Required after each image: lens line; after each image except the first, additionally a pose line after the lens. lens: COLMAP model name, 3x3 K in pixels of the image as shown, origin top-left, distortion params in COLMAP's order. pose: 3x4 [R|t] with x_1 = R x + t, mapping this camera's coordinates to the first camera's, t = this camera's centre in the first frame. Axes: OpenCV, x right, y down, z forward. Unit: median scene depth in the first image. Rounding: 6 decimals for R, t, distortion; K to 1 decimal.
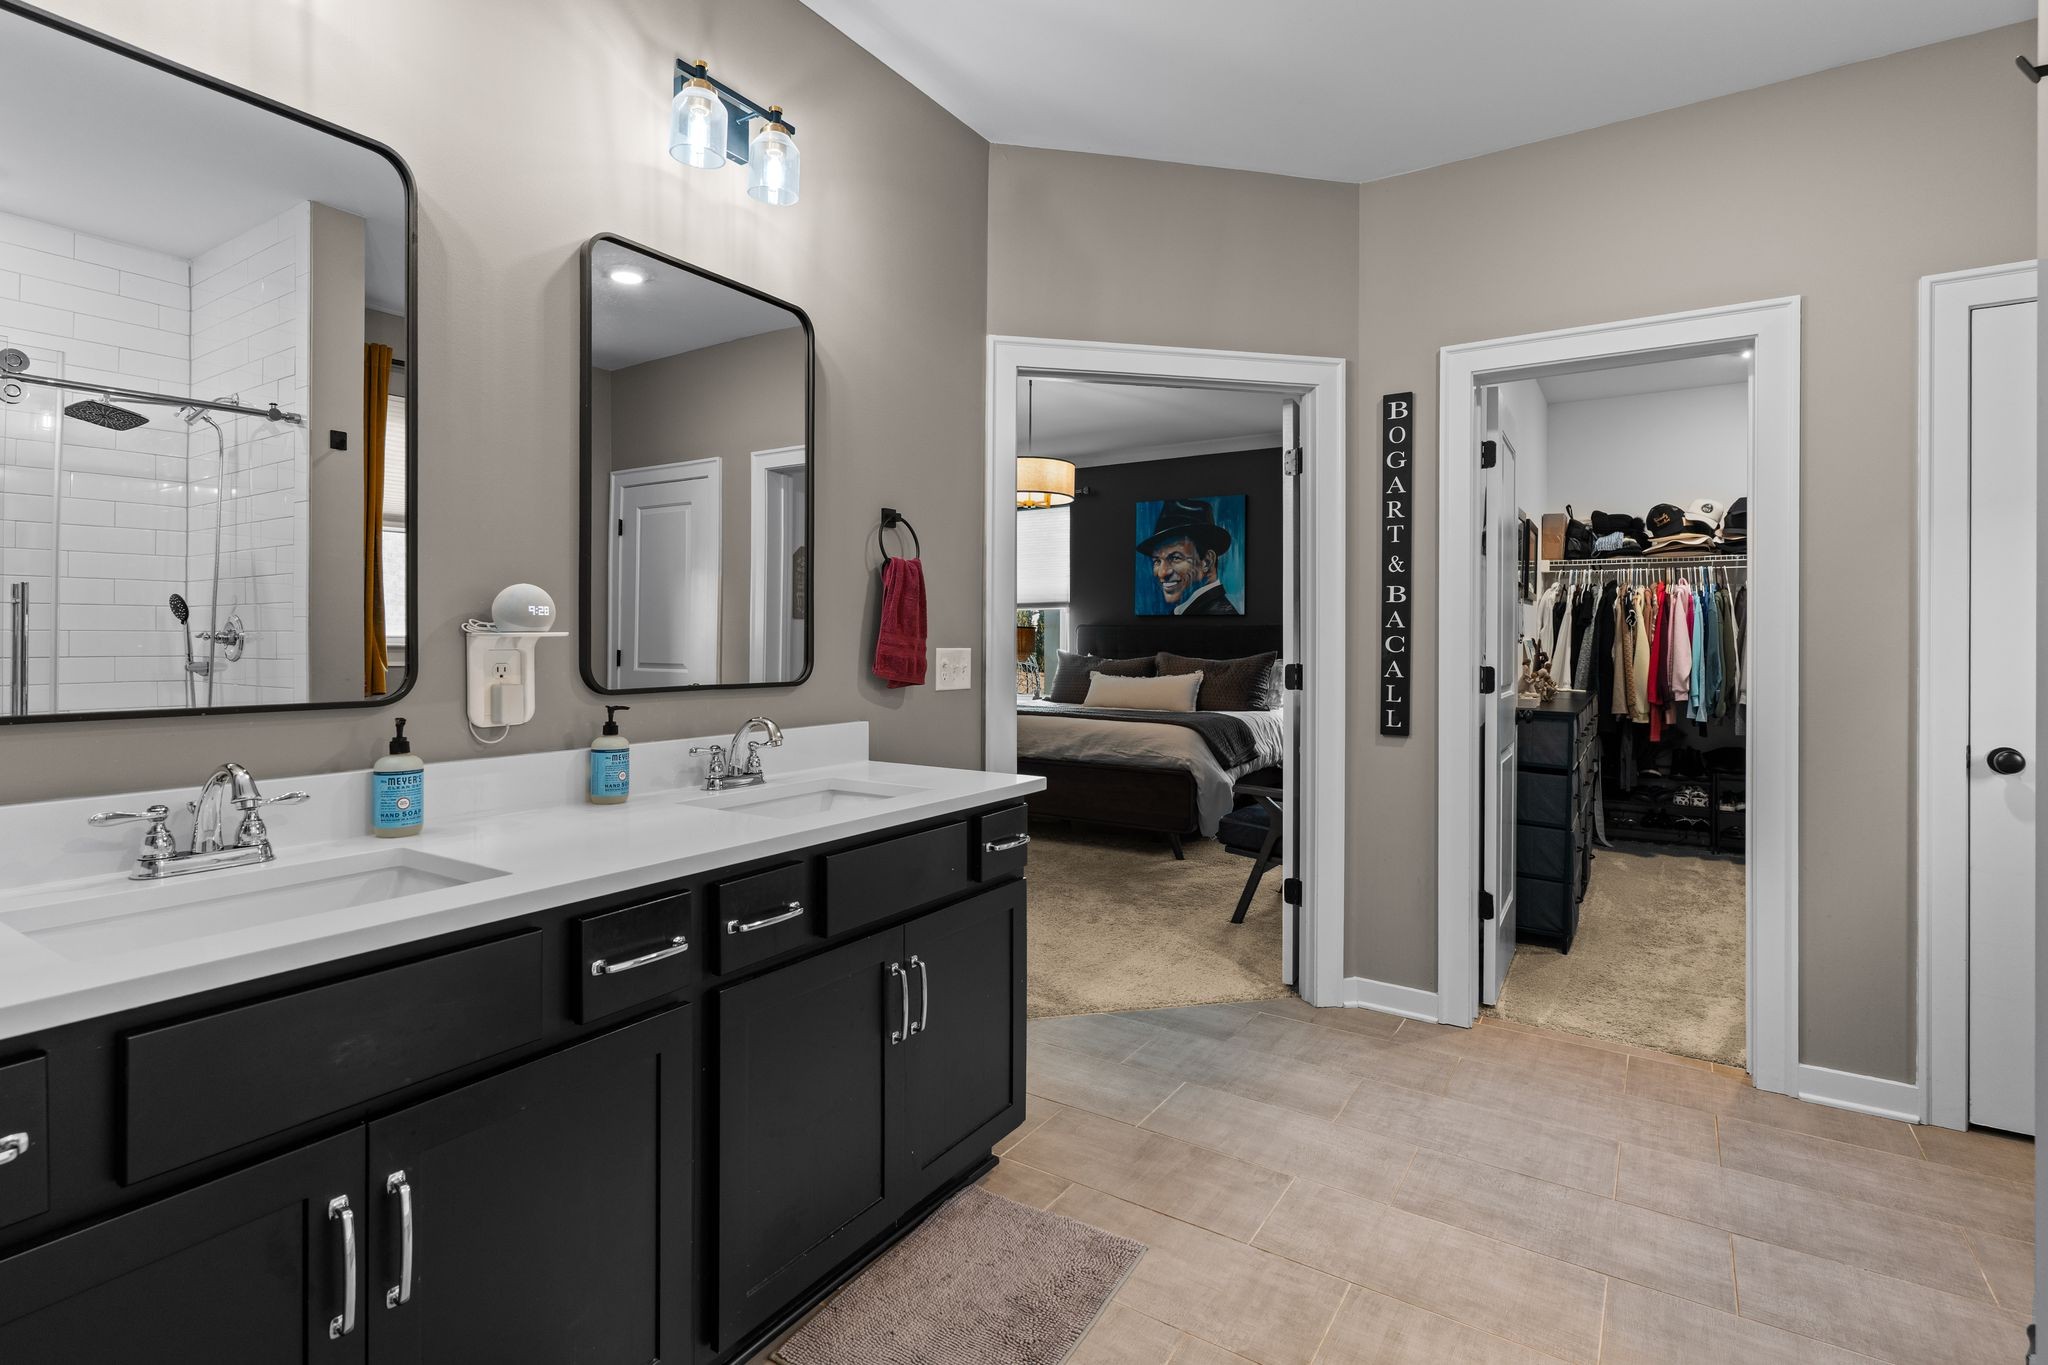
lens RADIAL K [[985.8, 0, 1003.1], [0, 985.8, 644.5], [0, 0, 1]] dist [-0.002709, 0.001306]
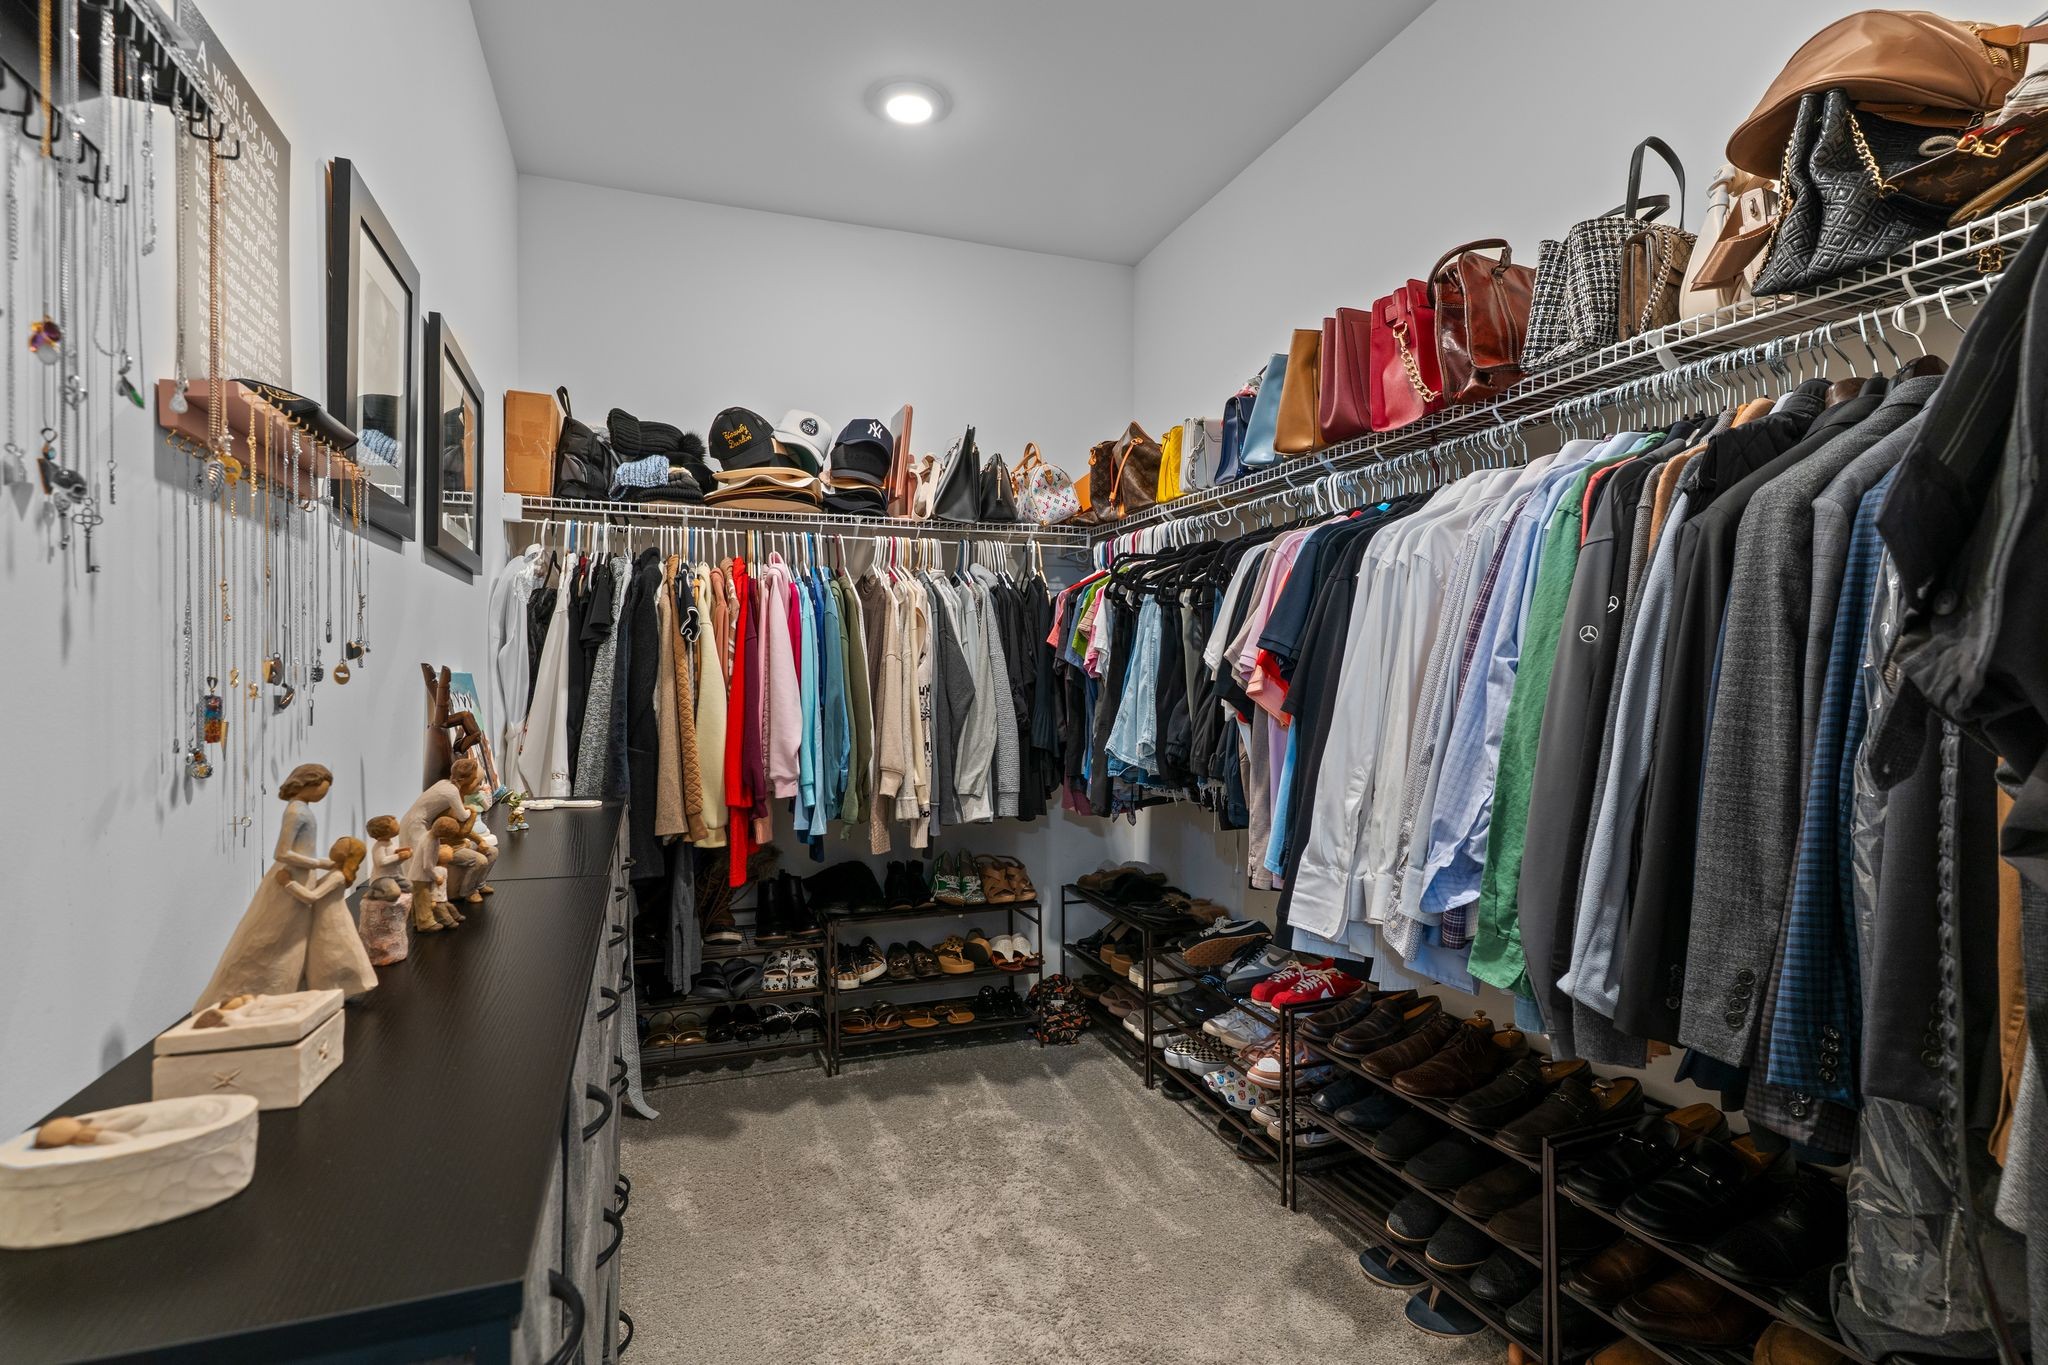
lens RADIAL K [[985.8, 0, 1019.2], [0, 985.8, 680.8], [0, 0, 1]] dist [-0.002709, 0.001306]
pose [[0.591264, -0.008619, 0.806432, 0.349312], [0.010096, 0.999944, 0.003285, -0.000621], [-0.806415, 0.006200, 0.591318, 0.592060]]
